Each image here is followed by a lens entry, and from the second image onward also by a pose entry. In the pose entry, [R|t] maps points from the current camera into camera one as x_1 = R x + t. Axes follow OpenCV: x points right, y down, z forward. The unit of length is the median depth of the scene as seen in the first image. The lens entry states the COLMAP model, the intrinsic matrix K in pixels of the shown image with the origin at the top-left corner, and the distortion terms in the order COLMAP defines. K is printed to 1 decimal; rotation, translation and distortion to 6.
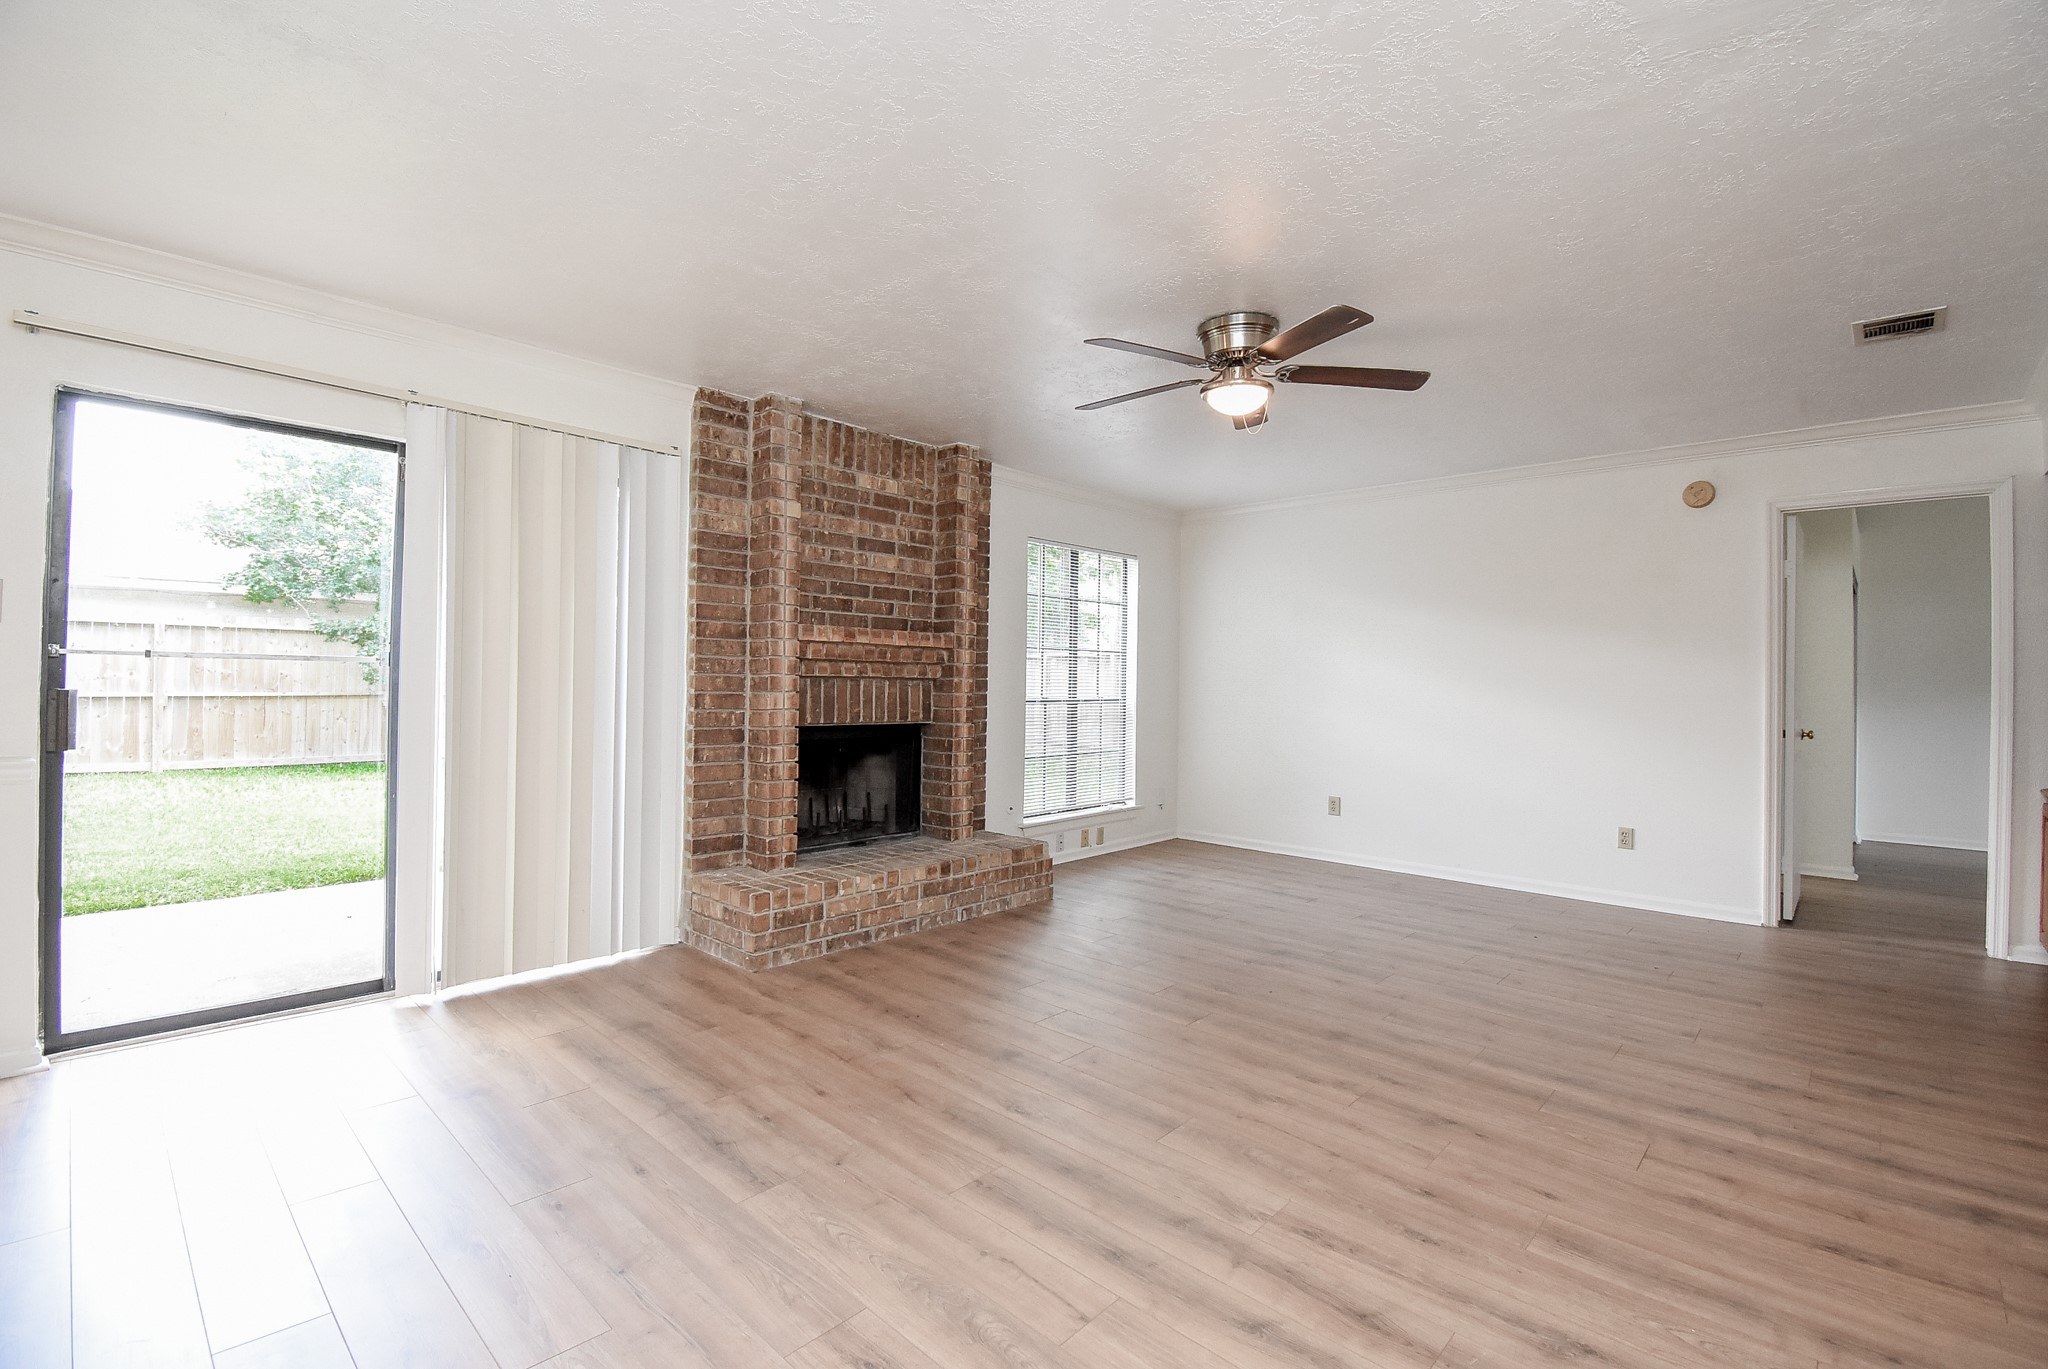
lens RADIAL K [[900.3, 0, 1021.6], [0, 900.3, 672.8], [0, 0, 1]] dist [0.022833, -0.027114]
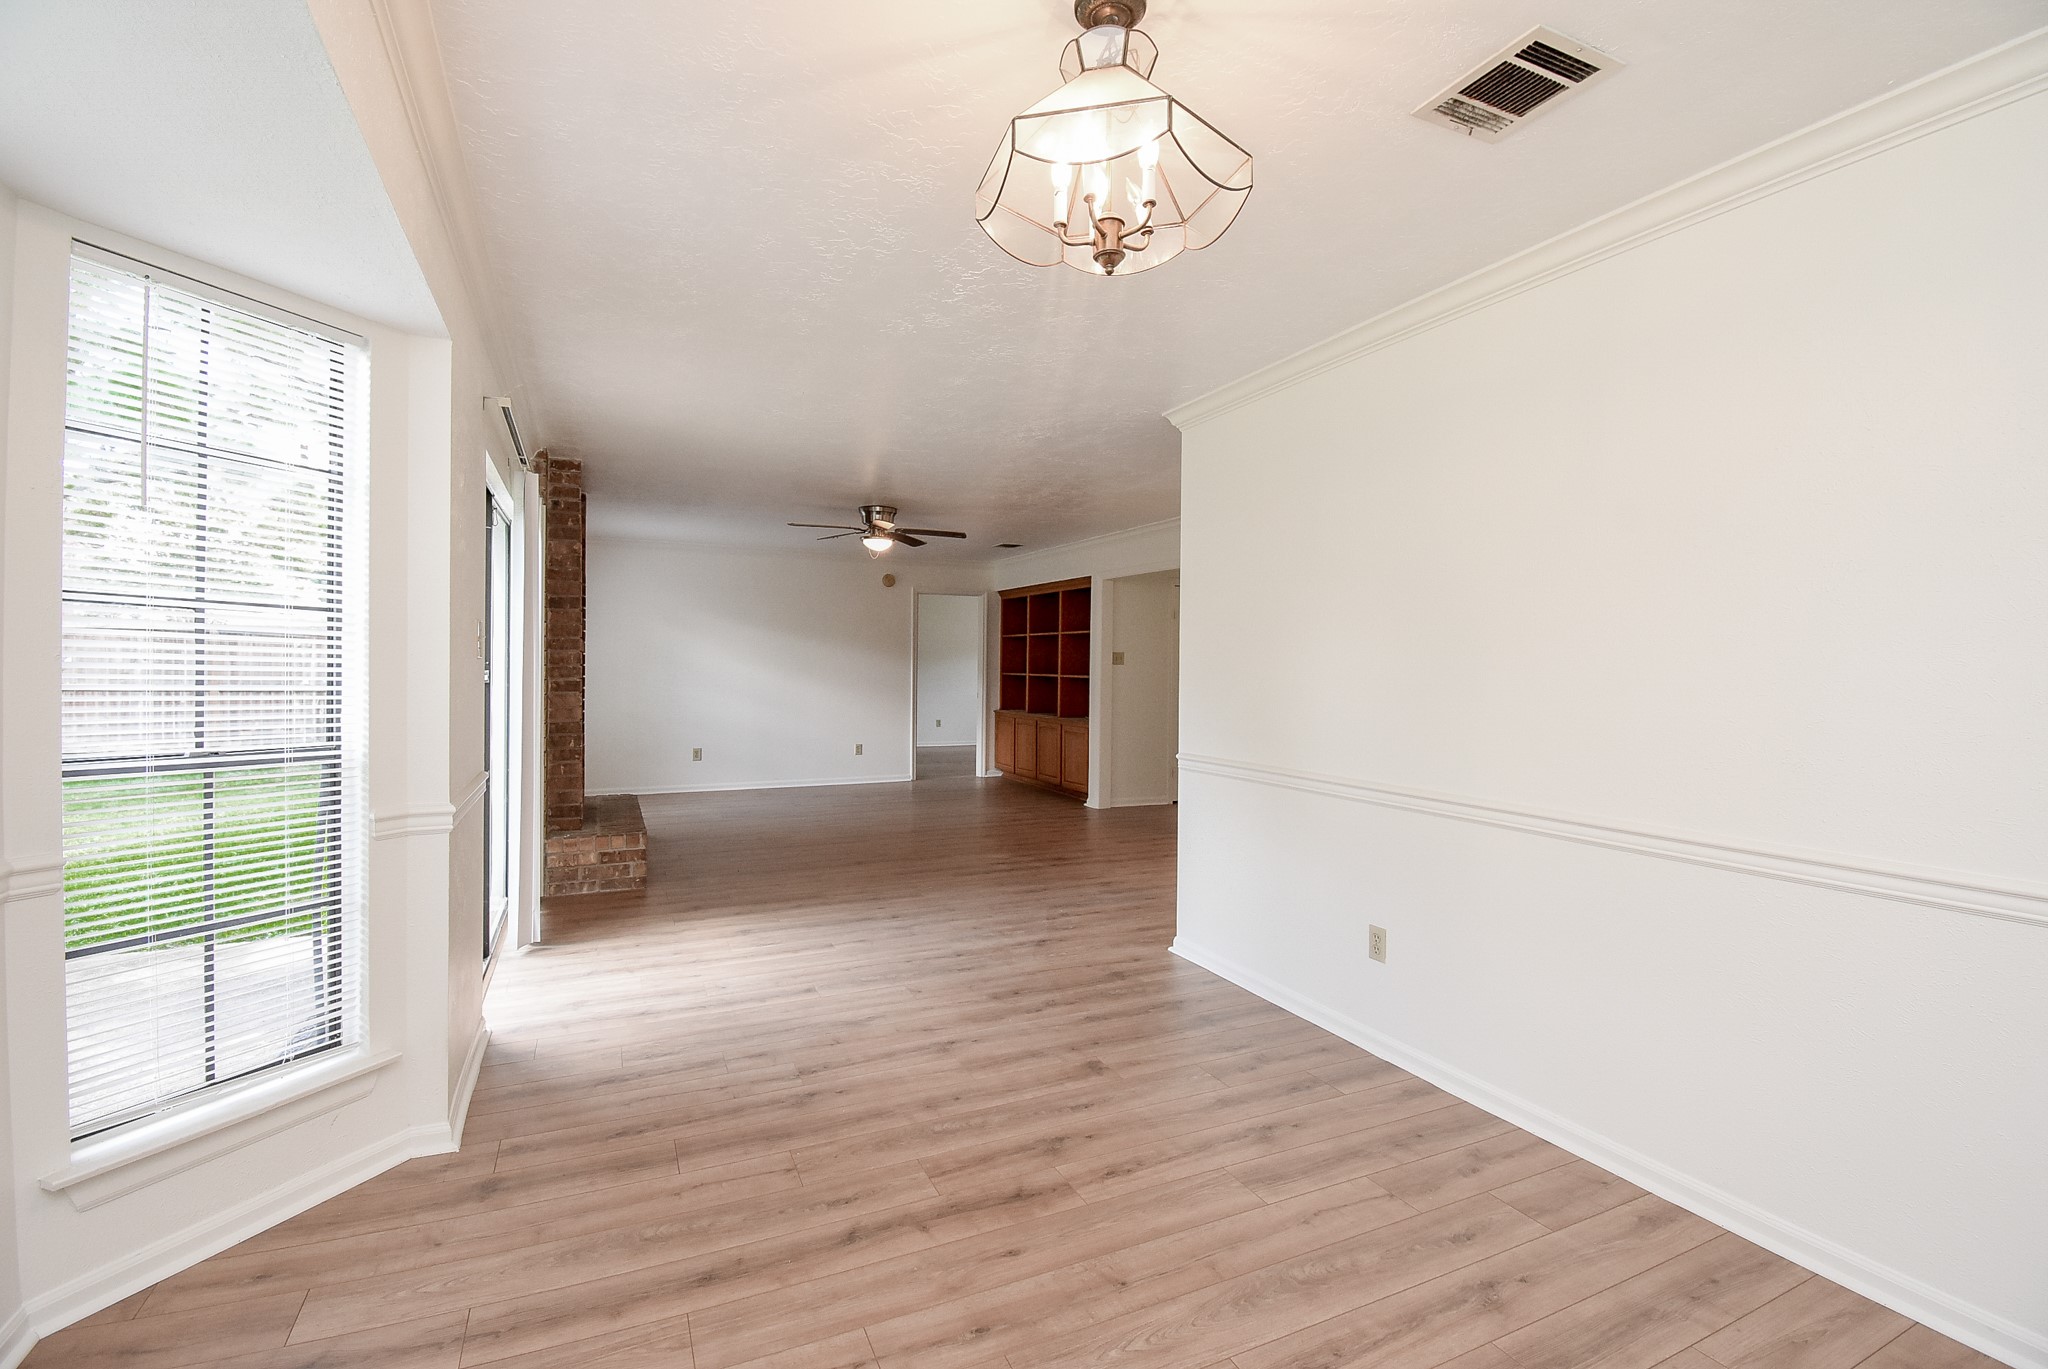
lens RADIAL K [[903.0, 0, 1023.4], [0, 903.0, 672.3], [0, 0, 1]] dist [0.024284, -0.027833]
pose [[0.370618, -0.018387, 0.928603, -1.234970], [-0.012305, 0.999619, 0.024704, -0.046858], [-0.928704, -0.020582, 0.370251, -0.074379]]
